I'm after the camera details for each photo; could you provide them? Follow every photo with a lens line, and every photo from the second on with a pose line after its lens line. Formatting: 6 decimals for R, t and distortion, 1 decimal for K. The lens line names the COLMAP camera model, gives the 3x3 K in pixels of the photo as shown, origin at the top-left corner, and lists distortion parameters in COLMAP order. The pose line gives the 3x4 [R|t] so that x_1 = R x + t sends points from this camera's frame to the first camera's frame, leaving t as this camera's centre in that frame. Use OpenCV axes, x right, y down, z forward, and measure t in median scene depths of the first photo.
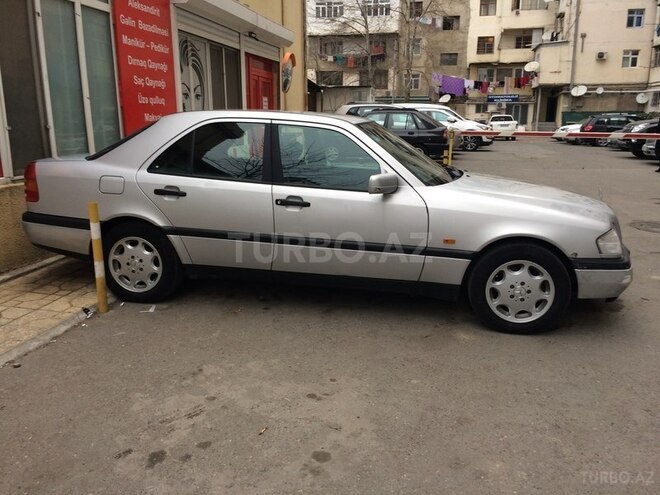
lens RADIAL K [[559.5, 0, 330.5], [0, 559.5, 247.0], [0, 0, 1]] dist [0.045254, -0.031173]
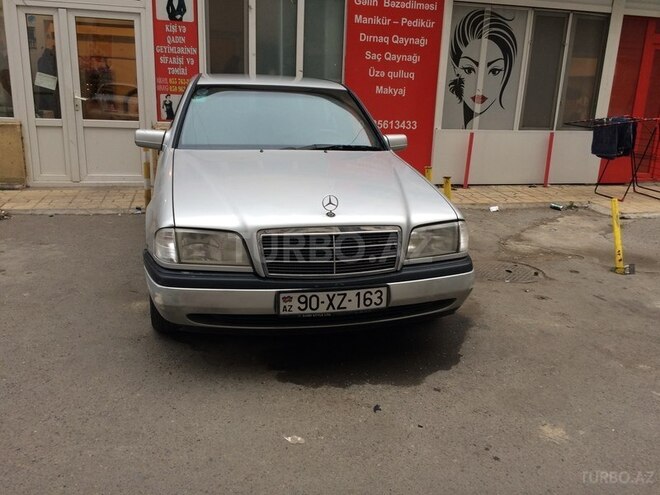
lens RADIAL K [[559.5, 0, 330.0], [0, 559.5, 247.3], [0, 0, 1]] dist [0.045254, -0.031173]
pose [[0.421812, 0.253864, -0.870418, 0.648102], [-0.240029, 0.957017, 0.162802, -0.091570], [0.874334, 0.140254, 0.464616, 0.450197]]
